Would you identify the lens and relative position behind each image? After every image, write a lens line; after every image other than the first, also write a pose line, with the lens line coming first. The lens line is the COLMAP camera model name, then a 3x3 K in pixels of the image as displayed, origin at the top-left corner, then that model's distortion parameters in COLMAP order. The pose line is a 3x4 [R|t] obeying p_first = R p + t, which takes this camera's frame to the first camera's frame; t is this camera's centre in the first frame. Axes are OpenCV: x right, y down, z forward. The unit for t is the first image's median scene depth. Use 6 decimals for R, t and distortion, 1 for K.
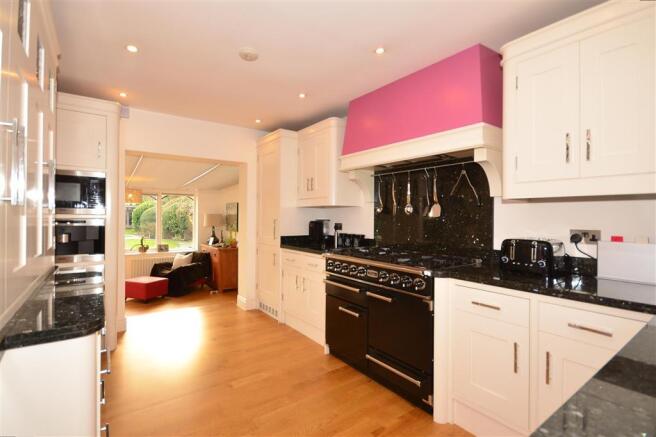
lens RADIAL K [[300.9, 0, 328.0], [0, 300.9, 218.5], [0, 0, 1]] dist [-0.000524, -0.000418]
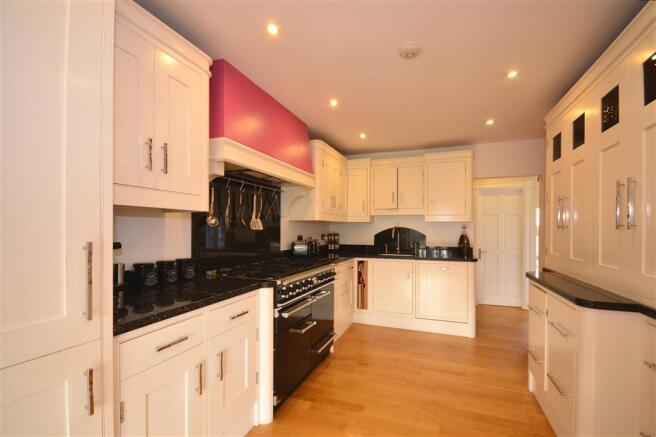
lens RADIAL K [[300.9, 0, 328.0], [0, 300.9, 218.5], [0, 0, 1]] dist [-0.000524, -0.000418]
pose [[-0.520894, 0.003381, 0.853614, -0.800753], [-0.004118, 0.999971, -0.006474, -0.041642], [-0.853611, -0.006887, -0.520865, 1.444051]]
